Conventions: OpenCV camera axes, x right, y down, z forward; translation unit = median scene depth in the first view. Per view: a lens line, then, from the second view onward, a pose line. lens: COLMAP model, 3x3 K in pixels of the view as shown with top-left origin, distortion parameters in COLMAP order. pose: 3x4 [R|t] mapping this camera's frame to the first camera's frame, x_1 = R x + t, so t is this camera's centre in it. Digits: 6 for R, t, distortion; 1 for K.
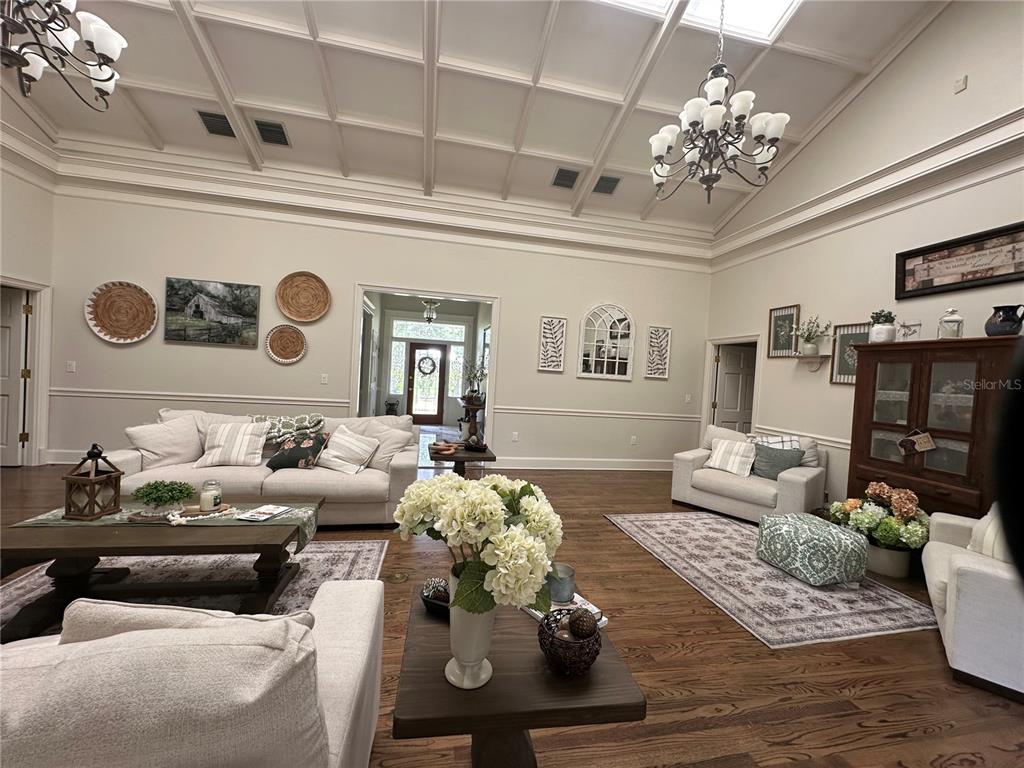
lens RADIAL K [[410.0, 0, 512.0], [0, 410.0, 384.0], [0, 0, 1]] dist [-0.001870, 0.000396]
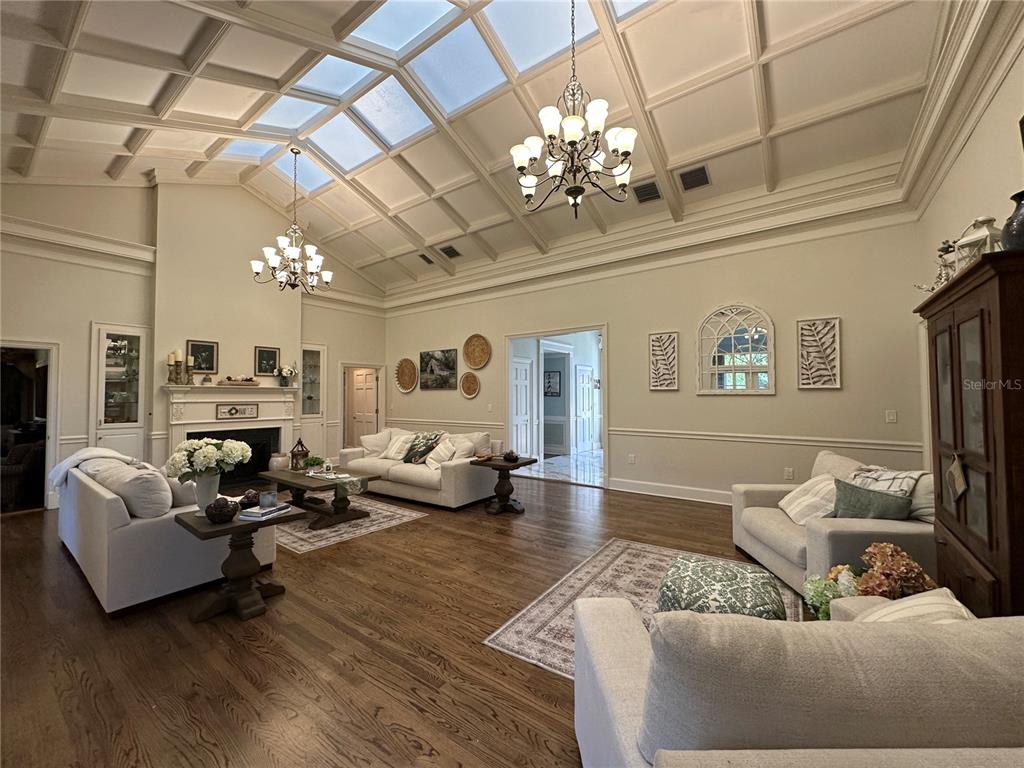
lens RADIAL K [[410.0, 0, 512.0], [0, 410.0, 384.0], [0, 0, 1]] dist [-0.001870, 0.000396]
pose [[0.671242, -0.084198, -0.736441, 0.655657], [0.025001, 0.995534, -0.091033, 0.036847], [0.740816, 0.042694, 0.670349, 0.139635]]
